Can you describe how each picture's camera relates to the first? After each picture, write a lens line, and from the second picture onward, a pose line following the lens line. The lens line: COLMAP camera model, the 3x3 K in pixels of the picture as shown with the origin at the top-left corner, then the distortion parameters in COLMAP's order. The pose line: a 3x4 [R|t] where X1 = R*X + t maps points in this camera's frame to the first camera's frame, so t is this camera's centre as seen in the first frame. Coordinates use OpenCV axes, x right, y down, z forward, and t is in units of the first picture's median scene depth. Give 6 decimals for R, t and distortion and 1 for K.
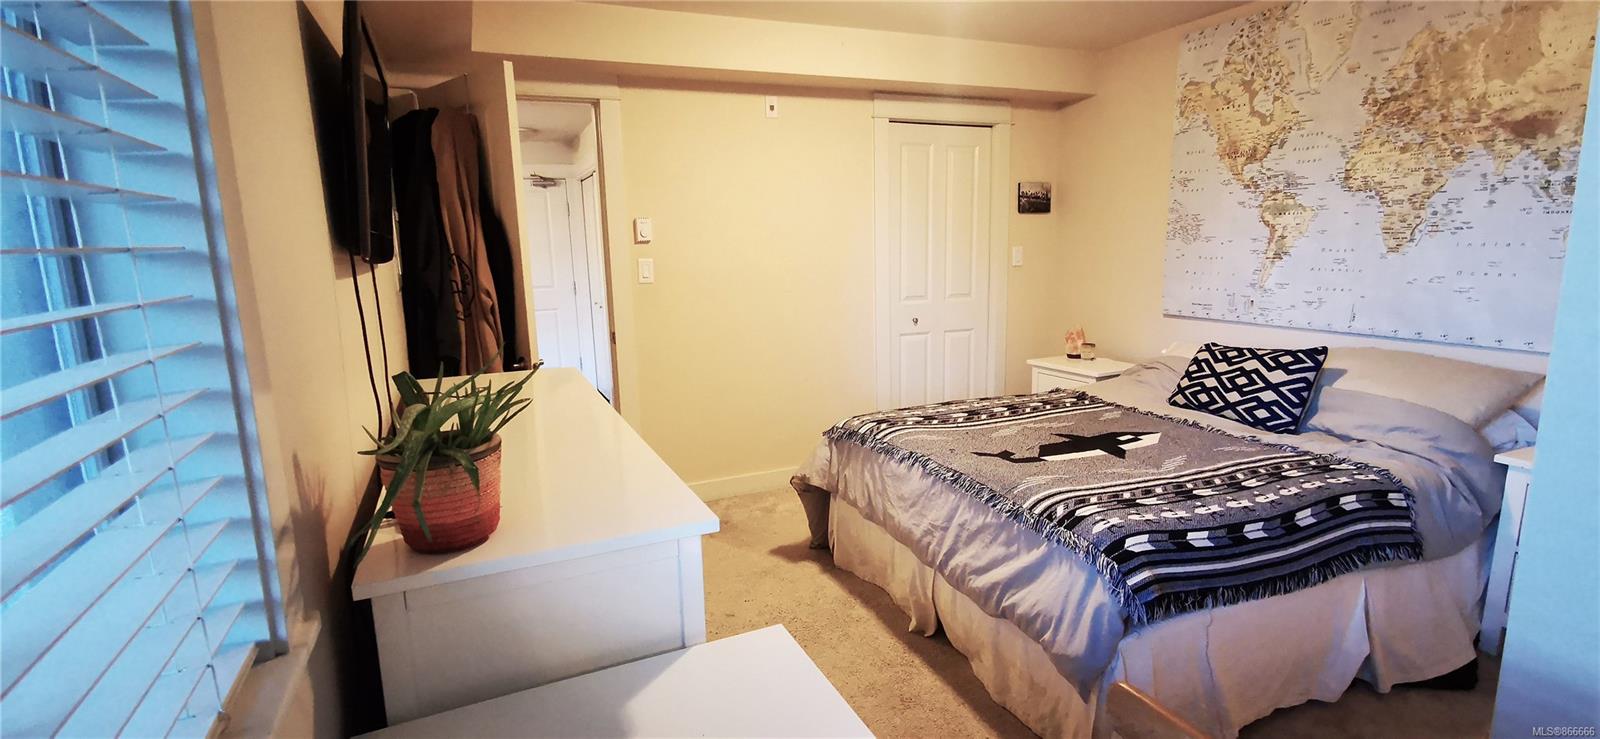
lens RADIAL K [[737.7, 0, 796.9], [0, 737.7, 377.1], [0, 0, 1]] dist [0.007692, -0.000015]
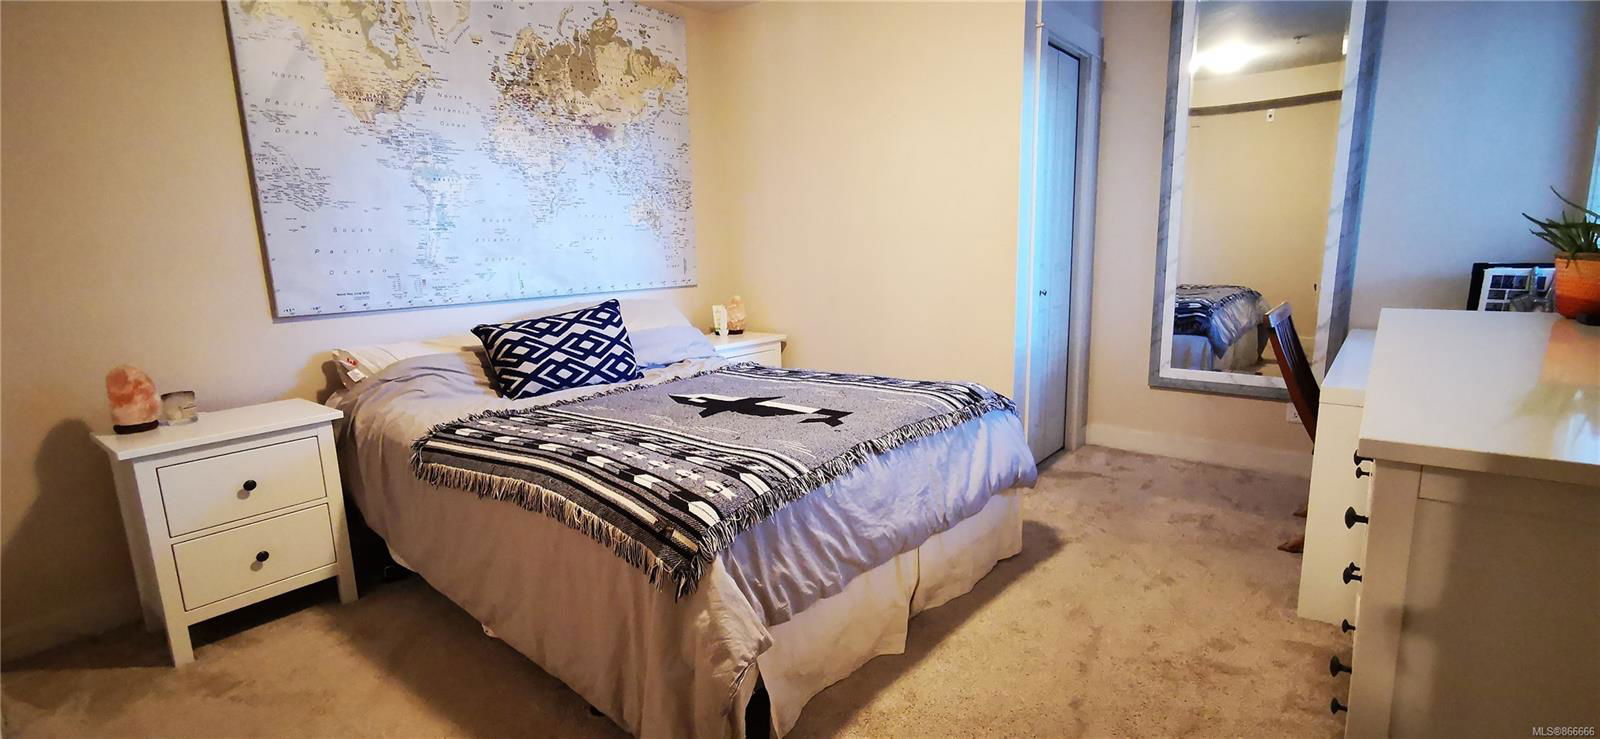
lens RADIAL K [[737.7, 0, 811.8], [0, 737.7, 374.6], [0, 0, 1]] dist [0.007692, -0.000015]
pose [[-0.474917, -0.126372, 0.870910, -0.407914], [0.195287, 0.949828, 0.244316, -0.140315], [-0.858089, 0.286107, -0.426410, 1.179360]]
